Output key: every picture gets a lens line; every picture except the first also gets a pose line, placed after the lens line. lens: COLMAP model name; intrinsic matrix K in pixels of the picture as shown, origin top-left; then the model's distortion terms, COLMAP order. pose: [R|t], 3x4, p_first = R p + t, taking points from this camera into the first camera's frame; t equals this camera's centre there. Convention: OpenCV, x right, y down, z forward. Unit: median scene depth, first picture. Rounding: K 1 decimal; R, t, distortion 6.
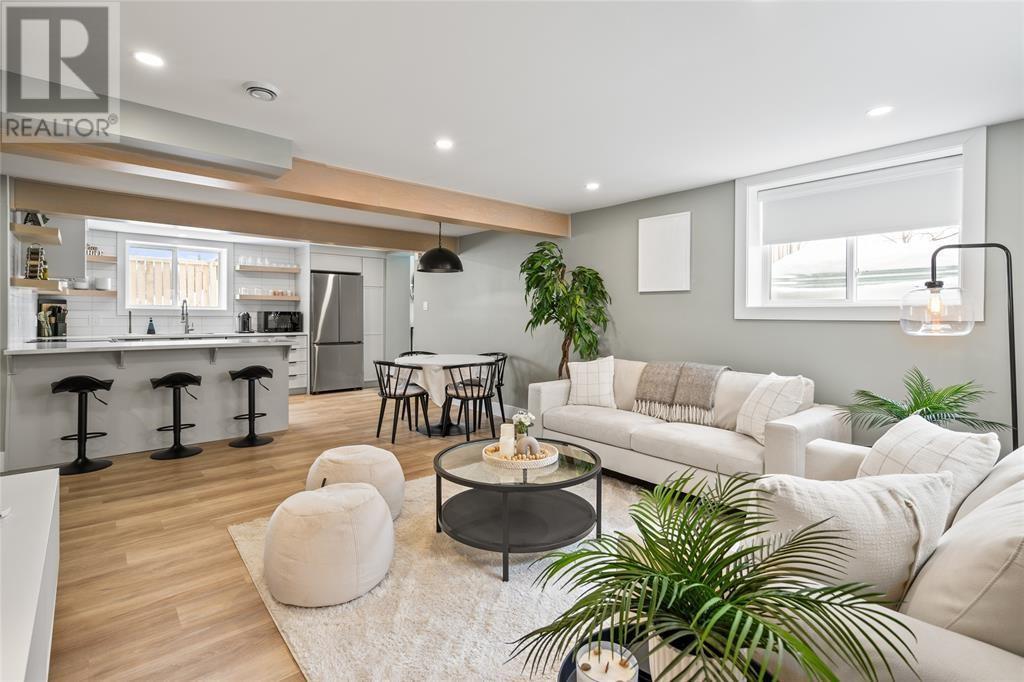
lens RADIAL K [[481.1, 0, 501.1], [0, 481.1, 319.1], [0, 0, 1]] dist [0.009773, 0.000060]
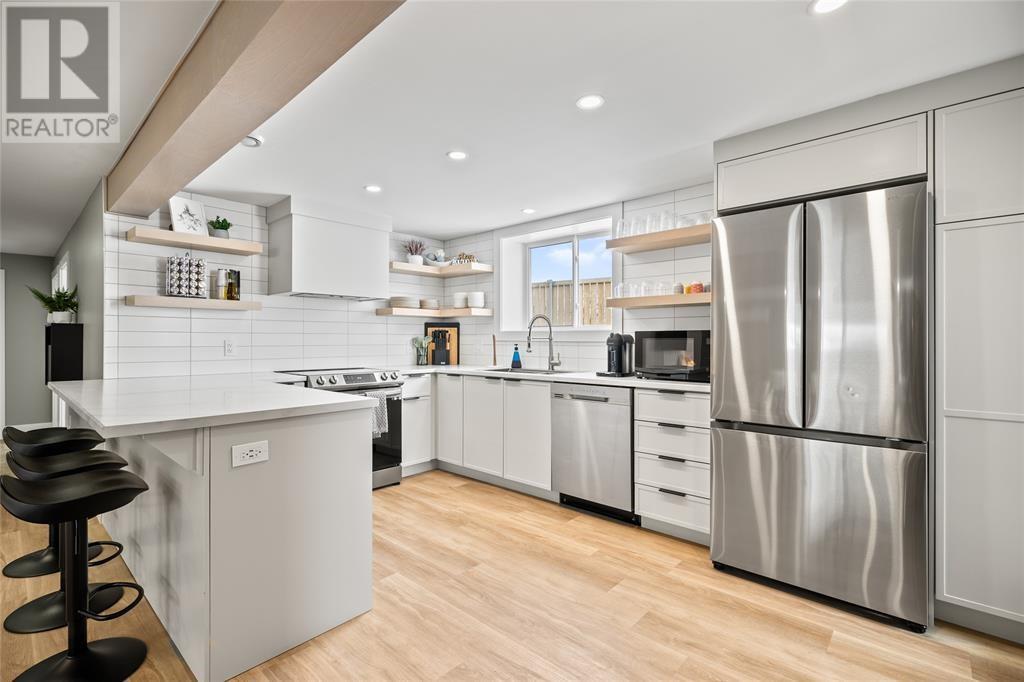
lens RADIAL K [[457.4, 0, 494.1], [0, 457.4, 339.1], [0, 0, 1]] dist [-0.002573, 0.000459]
pose [[0.103617, -0.010456, -0.994562, -0.080111], [-0.008969, 0.999894, -0.011446, -0.001963], [0.994577, 0.010107, 0.103512, 0.837373]]
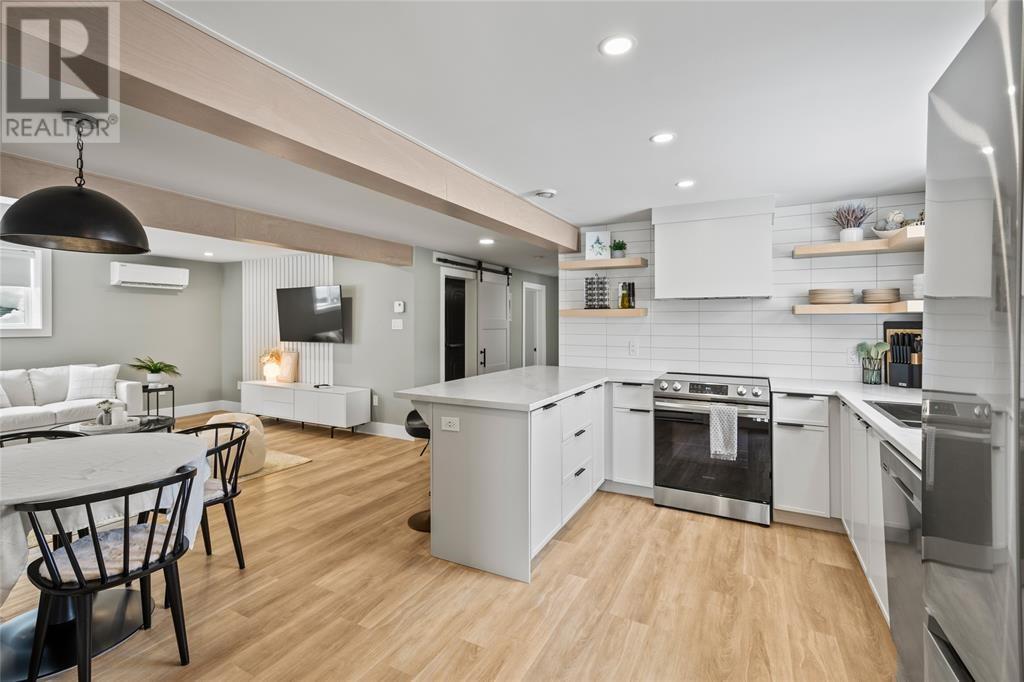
lens RADIAL K [[481.1, 0, 507.1], [0, 481.1, 336.4], [0, 0, 1]] dist [0.009773, 0.000060]
pose [[-0.933293, -0.001676, -0.359113, -0.239107], [-0.013703, 0.999427, 0.030948, -0.028432], [0.358855, 0.033804, -0.932781, 1.123674]]
